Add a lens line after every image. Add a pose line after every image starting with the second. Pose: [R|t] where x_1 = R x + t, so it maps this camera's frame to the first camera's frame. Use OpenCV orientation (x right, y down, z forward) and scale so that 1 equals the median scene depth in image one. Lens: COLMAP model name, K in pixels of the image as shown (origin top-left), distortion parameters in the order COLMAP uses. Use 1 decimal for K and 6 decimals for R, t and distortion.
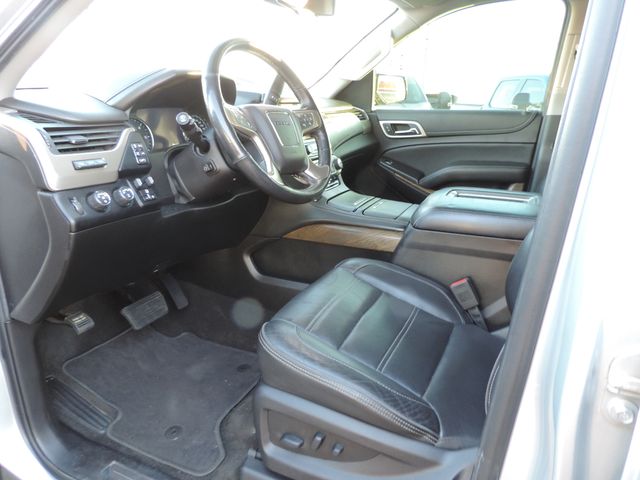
lens RADIAL K [[450.4, 0, 317.2], [0, 450.4, 235.6], [0, 0, 1]] dist [-0.026973, 0.006279]
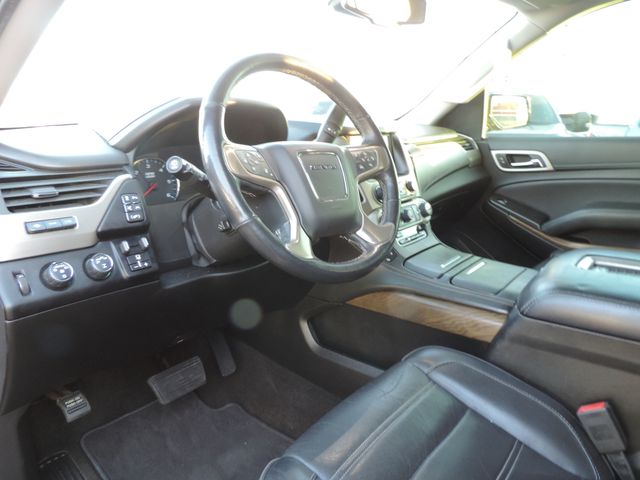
lens RADIAL K [[450.4, 0, 317.2], [0, 450.4, 235.6], [0, 0, 1]] dist [-0.026973, 0.006279]
pose [[0.966786, 0.040262, -0.252395, 0.081419], [-0.052775, 0.997680, -0.043002, -0.091266], [0.250078, 0.054894, 0.966668, 0.259282]]
